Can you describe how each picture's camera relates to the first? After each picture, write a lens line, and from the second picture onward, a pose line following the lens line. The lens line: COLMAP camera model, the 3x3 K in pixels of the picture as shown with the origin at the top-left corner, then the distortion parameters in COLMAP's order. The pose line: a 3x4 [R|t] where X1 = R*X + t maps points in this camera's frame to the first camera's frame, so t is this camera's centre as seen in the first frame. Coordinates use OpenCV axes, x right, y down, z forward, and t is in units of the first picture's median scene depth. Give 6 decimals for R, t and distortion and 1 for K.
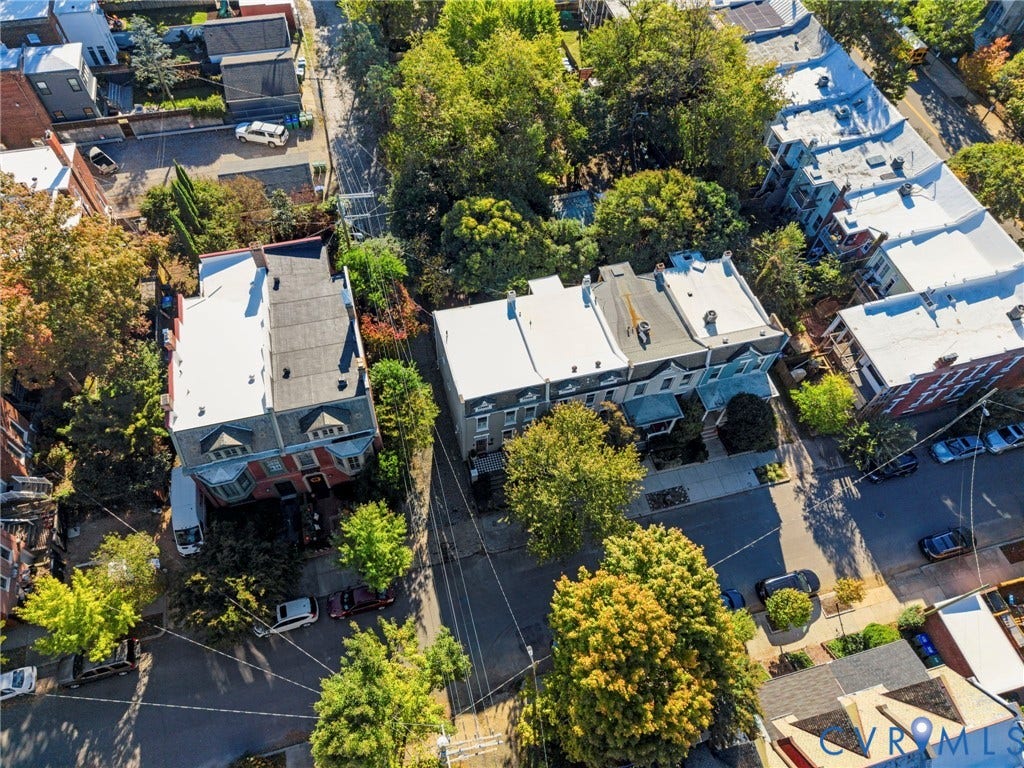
lens RADIAL K [[670.1, 0, 518.8], [0, 670.1, 360.6], [0, 0, 1]] dist [-0.004138, -0.002848]
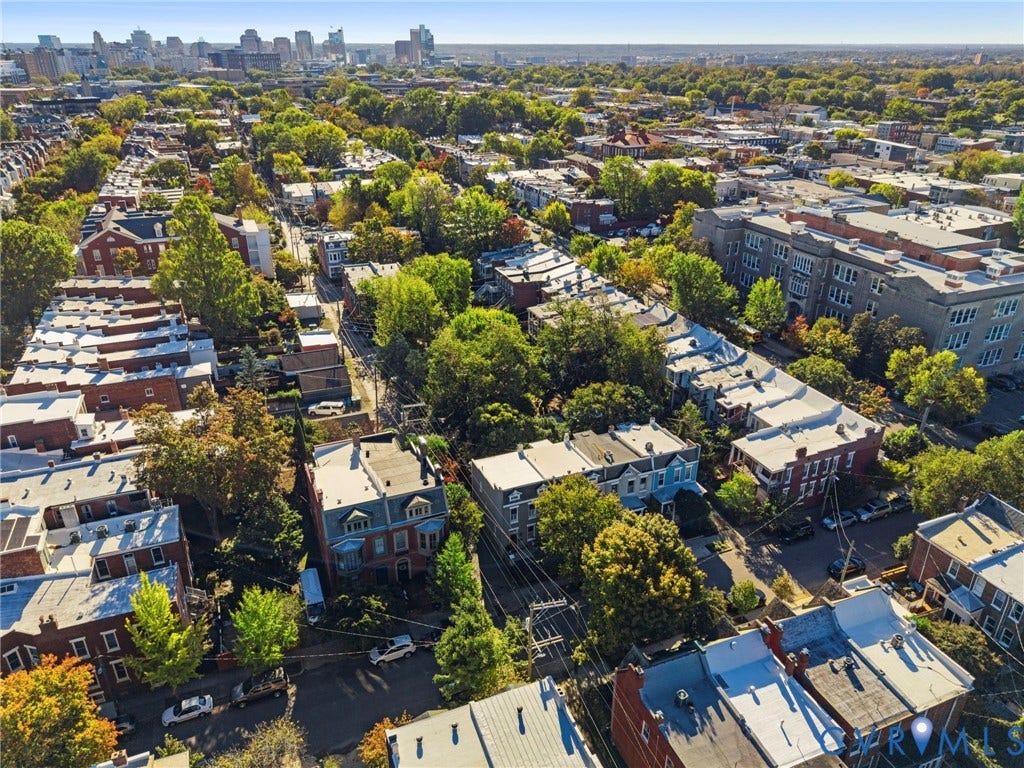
lens RADIAL K [[670.1, 0, 518.8], [0, 670.1, 360.6], [0, 0, 1]] dist [-0.004138, -0.002848]
pose [[0.990905, -0.095861, 0.094430, -0.127444], [0.131327, 0.841875, -0.523450, 0.490992], [-0.029320, 0.531091, 0.846807, -0.372615]]
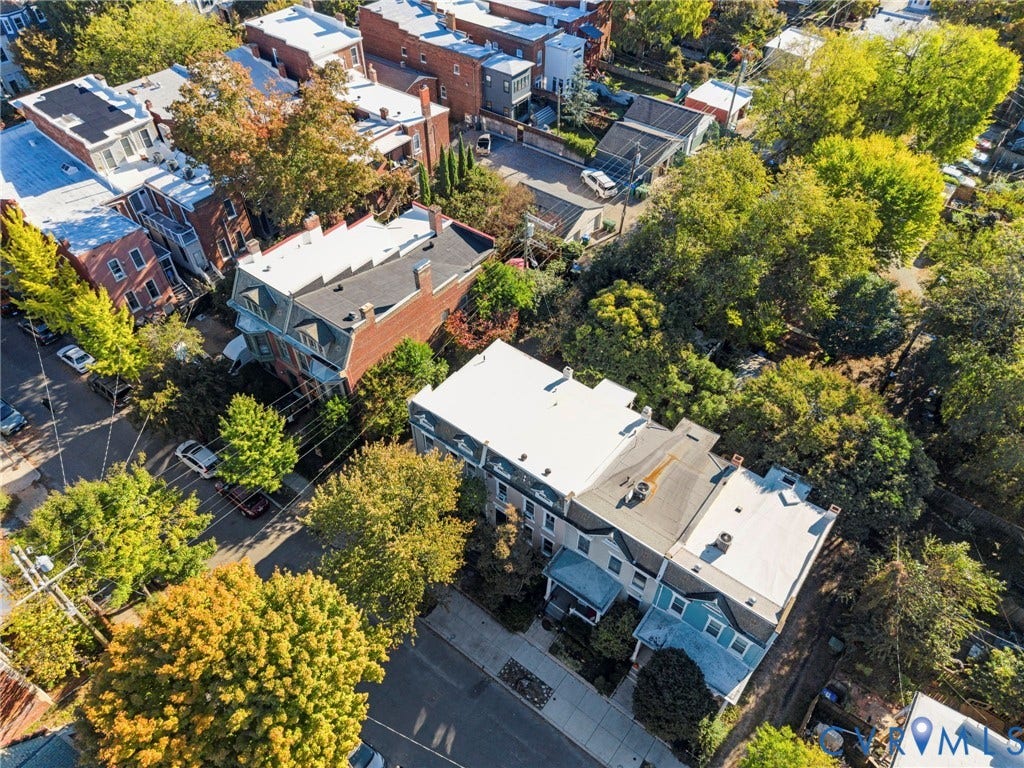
lens RADIAL K [[689.5, 0, 534.4], [0, 689.5, 362.1], [0, 0, 1]] dist [0.000275, -0.001559]
pose [[0.618746, 0.523517, -0.585733, 0.447580], [-0.639980, 0.768318, 0.010657, -0.082319], [0.455609, 0.368263, 0.810434, 0.211814]]
